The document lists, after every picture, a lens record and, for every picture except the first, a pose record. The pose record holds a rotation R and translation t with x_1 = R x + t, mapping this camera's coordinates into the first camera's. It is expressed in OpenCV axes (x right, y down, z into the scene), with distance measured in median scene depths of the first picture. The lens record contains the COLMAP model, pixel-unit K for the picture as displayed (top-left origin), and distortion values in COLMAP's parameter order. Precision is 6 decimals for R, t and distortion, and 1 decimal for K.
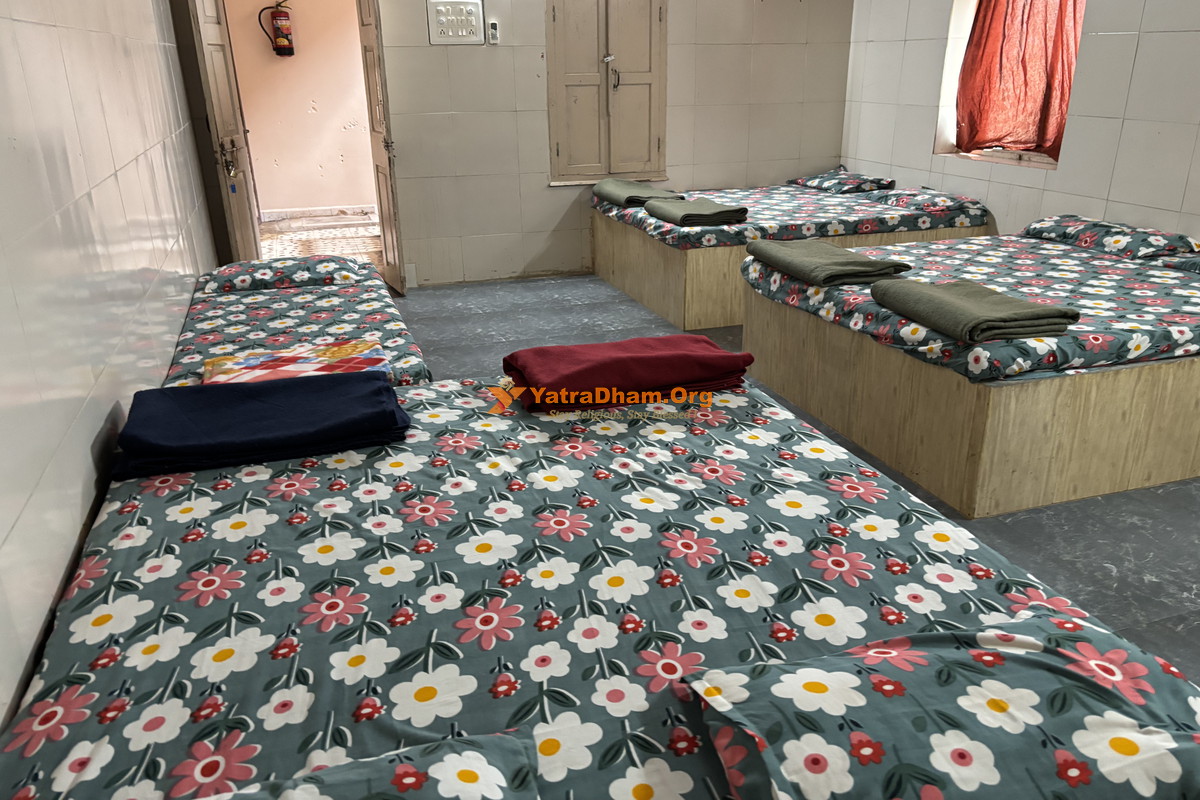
lens RADIAL K [[902.2, 0, 600.0], [0, 902.2, 400.0], [0, 0, 1]] dist [0.065275, -0.078002]
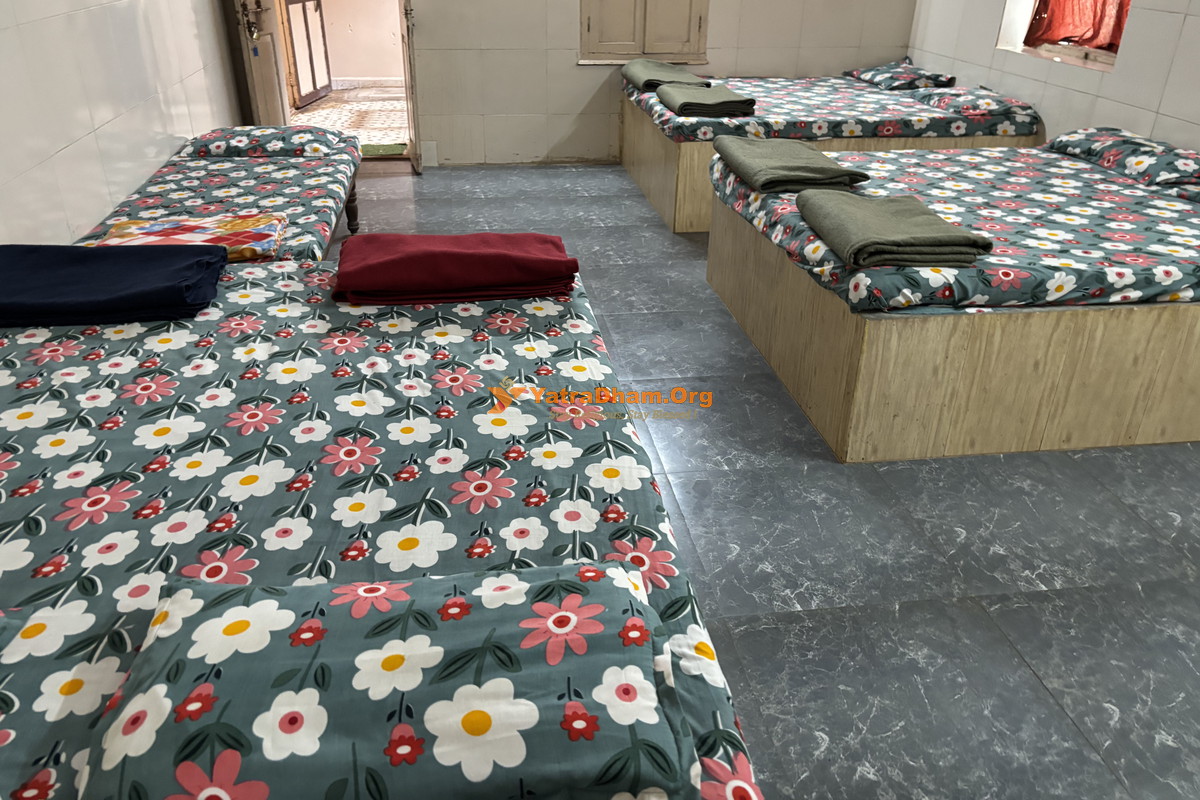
lens RADIAL K [[936.6, 0, 600.0], [0, 936.6, 400.0], [0, 0, 1]] dist [0.022562, 0.002364]
pose [[0.982897, 0.103330, -0.152438, 0.256637], [-0.086136, 0.989578, 0.115397, -0.015463], [0.162773, -0.100293, 0.981553, 0.041126]]
